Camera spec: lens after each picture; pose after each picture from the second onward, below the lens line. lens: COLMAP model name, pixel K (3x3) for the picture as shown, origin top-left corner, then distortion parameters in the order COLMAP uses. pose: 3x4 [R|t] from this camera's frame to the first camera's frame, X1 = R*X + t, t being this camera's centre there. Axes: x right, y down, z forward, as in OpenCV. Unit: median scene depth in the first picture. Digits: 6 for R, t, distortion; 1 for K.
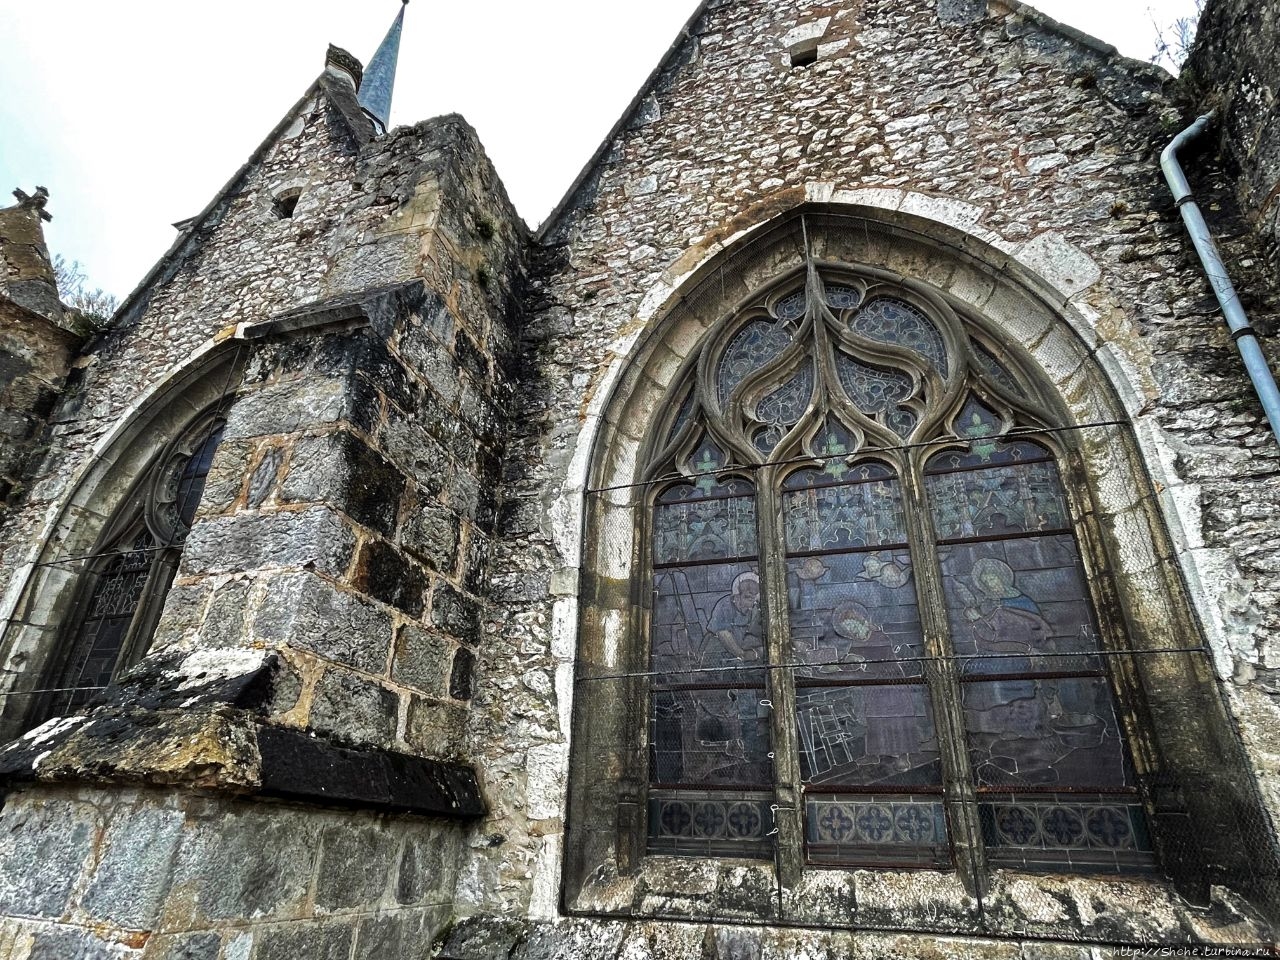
lens RADIAL K [[707.5, 0, 642.6], [0, 707.5, 480.7], [0, 0, 1]] dist [0.000675, 0.000320]
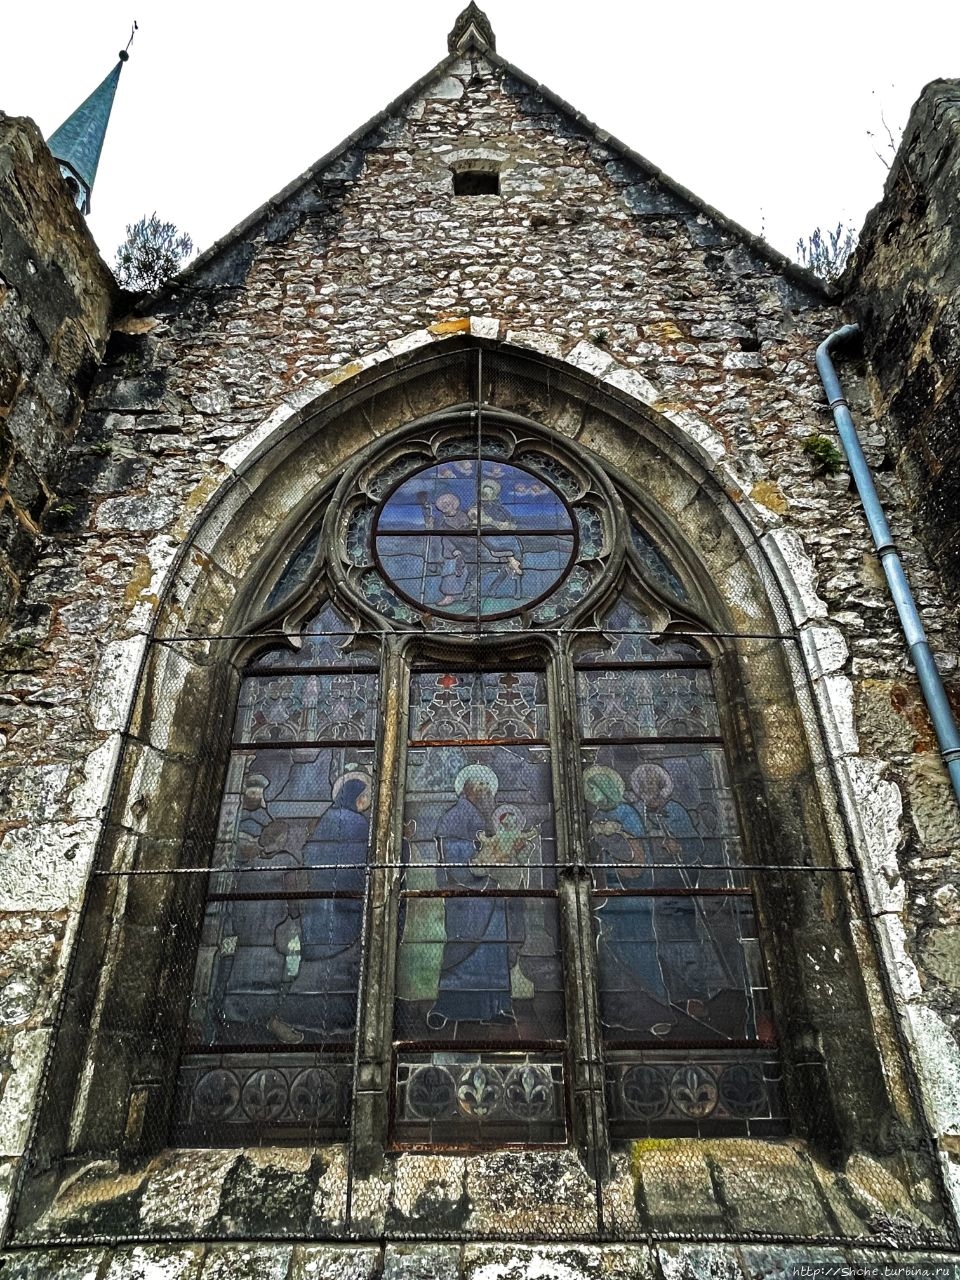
lens RADIAL K [[786.8, 0, 478.0], [0, 786.8, 639.7], [0, 0, 1]] dist [-0.003289, -0.002630]
pose [[0.953562, 0.129928, 0.271733, -0.733573], [-0.111273, 0.990315, -0.083040, 0.133054], [-0.279891, 0.048947, 0.958783, 0.324396]]
